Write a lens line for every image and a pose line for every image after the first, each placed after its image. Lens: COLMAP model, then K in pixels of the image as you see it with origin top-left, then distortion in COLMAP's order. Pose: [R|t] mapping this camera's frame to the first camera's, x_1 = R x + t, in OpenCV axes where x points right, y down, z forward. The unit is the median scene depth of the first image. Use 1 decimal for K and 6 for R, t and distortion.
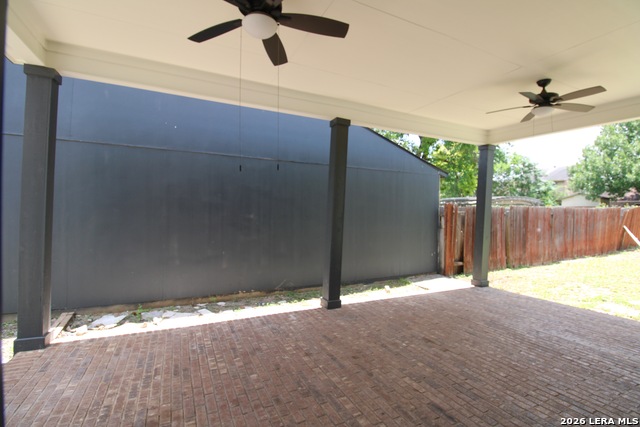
lens RADIAL K [[298.7, 0, 319.3], [0, 298.7, 210.2], [0, 0, 1]] dist [-0.002792, -0.011326]
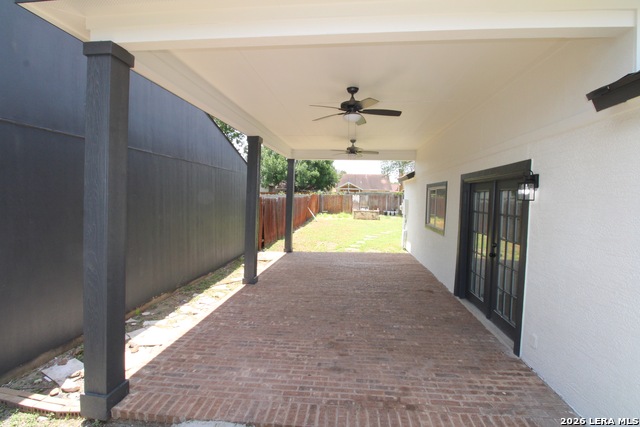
lens RADIAL K [[301.4, 0, 322.7], [0, 301.4, 211.1], [0, 0, 1]] dist [0.001855, -0.012803]
pose [[0.528500, -0.052190, 0.847328, -1.127504], [0.001186, 0.998153, 0.060740, -0.080829], [-0.848933, -0.031096, 0.527585, 0.081824]]
